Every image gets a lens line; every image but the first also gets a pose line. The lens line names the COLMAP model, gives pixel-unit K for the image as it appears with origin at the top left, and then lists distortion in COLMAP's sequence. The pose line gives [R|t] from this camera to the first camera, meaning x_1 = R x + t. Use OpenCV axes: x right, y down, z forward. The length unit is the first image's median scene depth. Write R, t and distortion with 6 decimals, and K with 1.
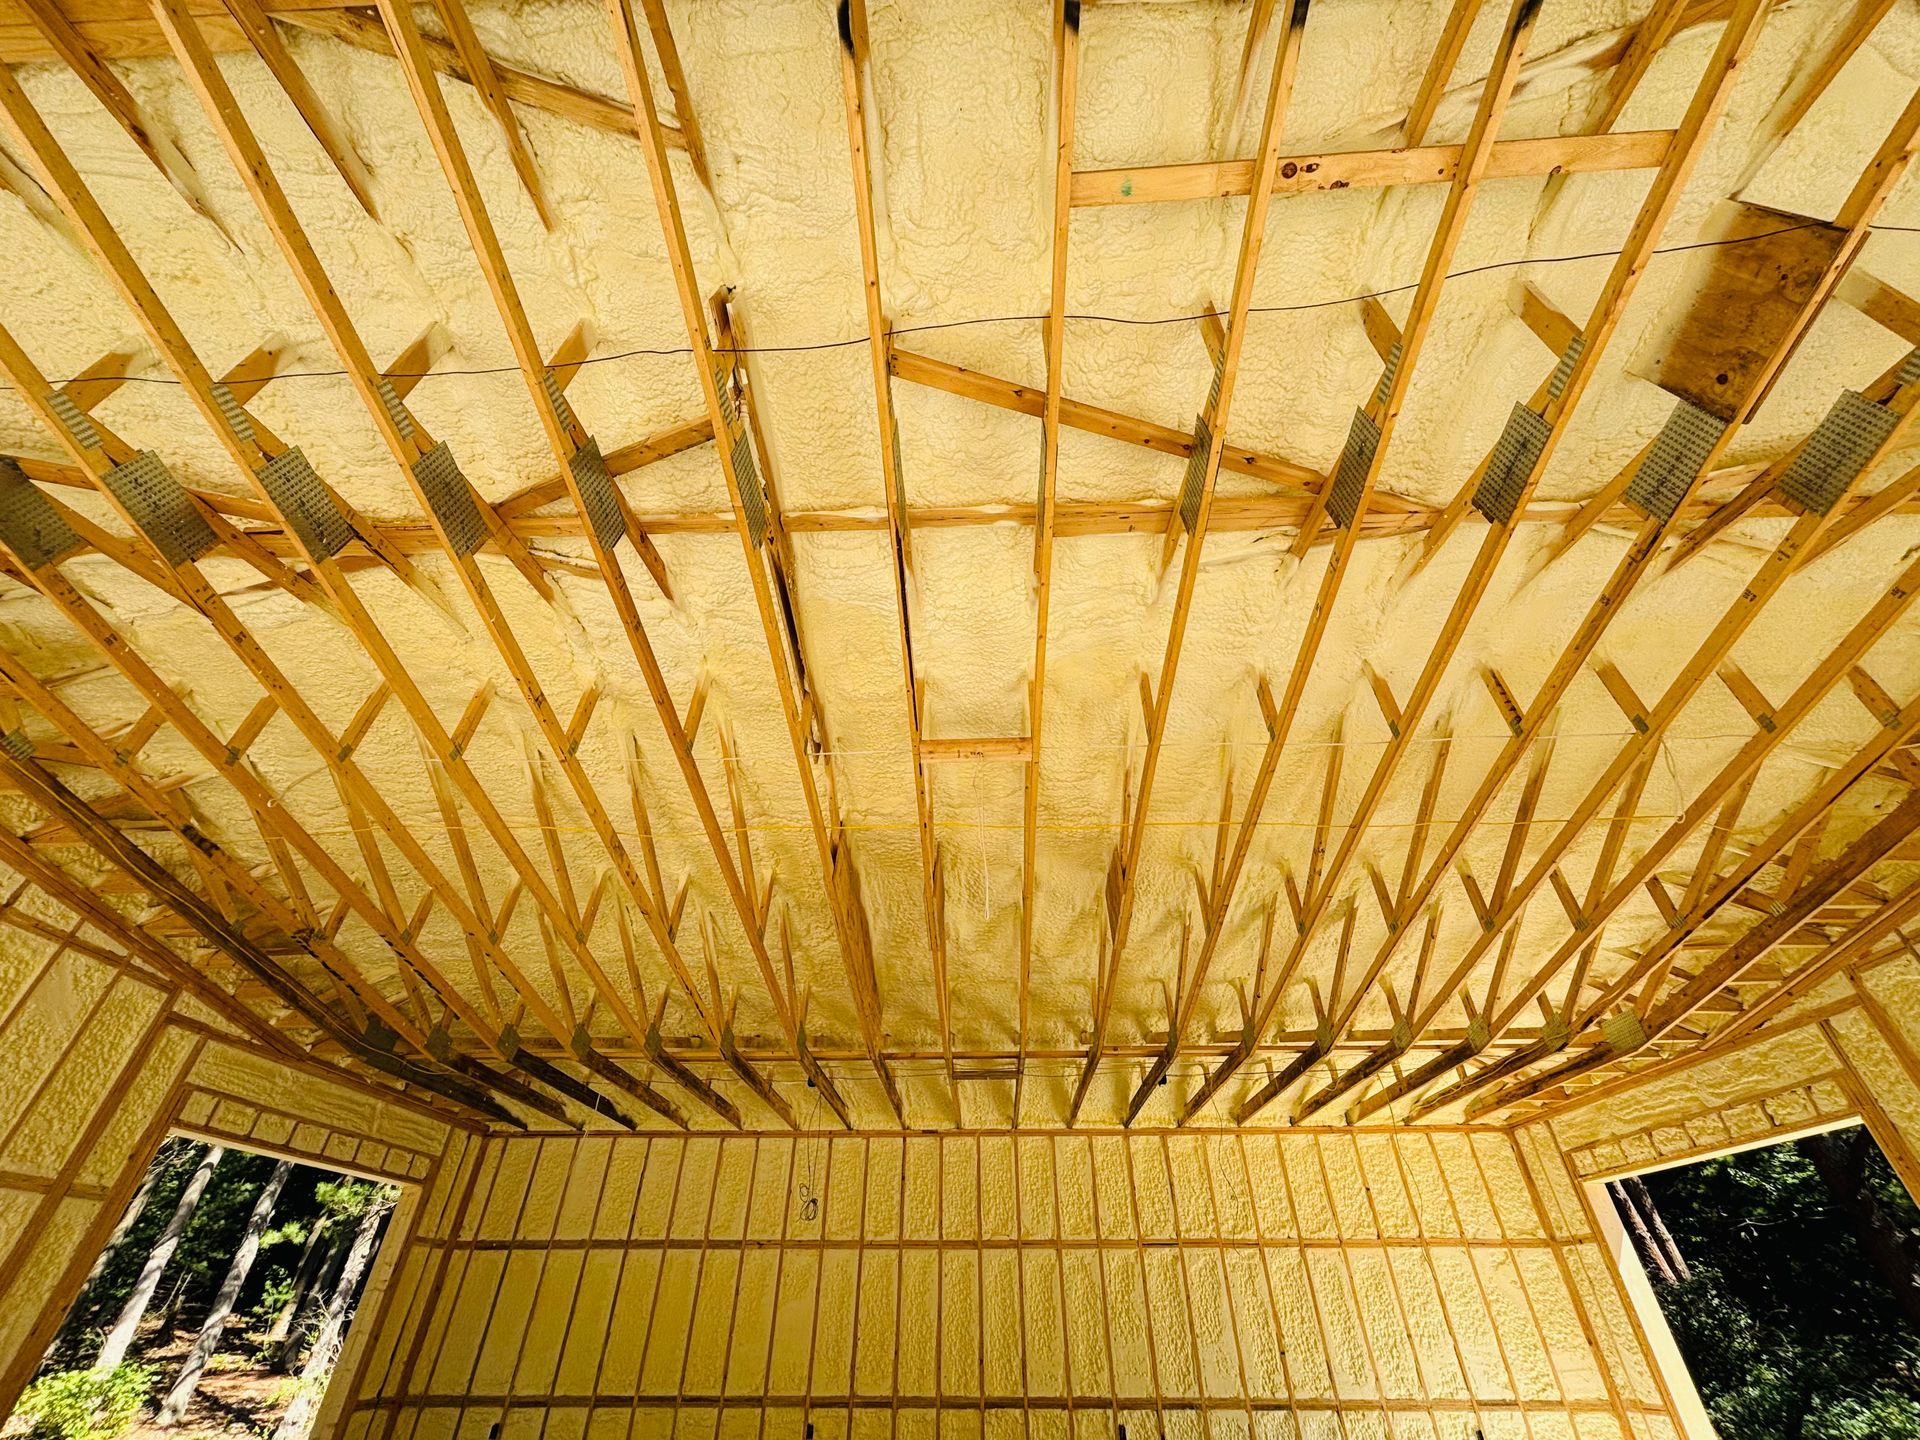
lens RADIAL K [[811.1, 0, 960.0], [0, 811.1, 720.0], [0, 0, 1]] dist [-0.013266, 0.024009]
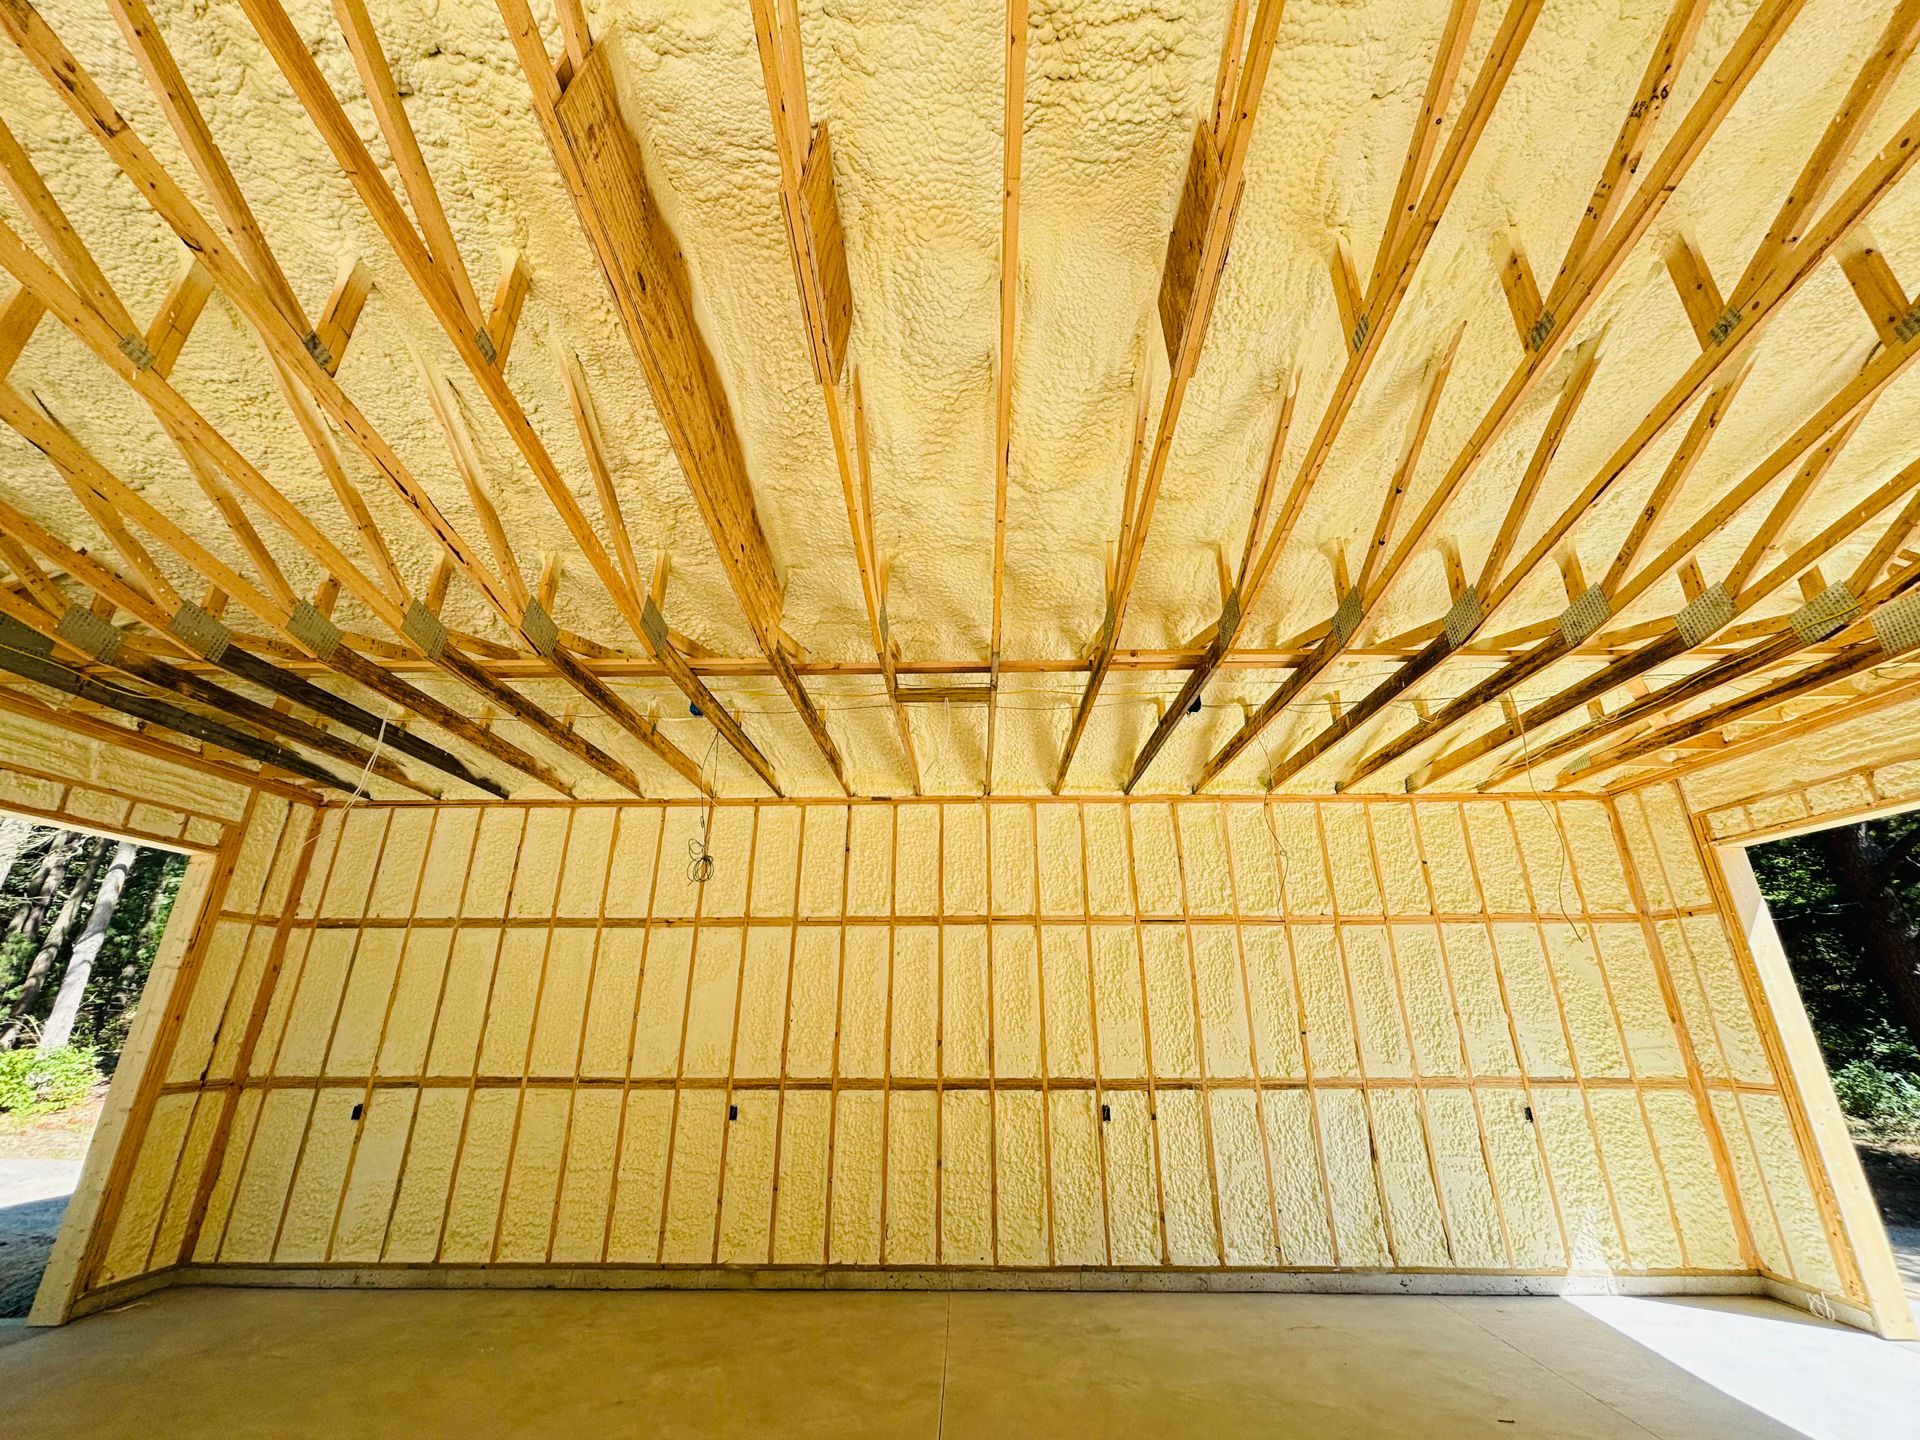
lens RADIAL K [[789.2, 0, 960.0], [0, 789.2, 720.0], [0, 0, 1]] dist [0.027211, -0.007281]
pose [[0.999877, 0.004102, 0.015147, 0.032023], [-0.008218, 0.959174, 0.282697, 0.235896], [-0.013369, -0.282786, 0.959090, 0.304965]]
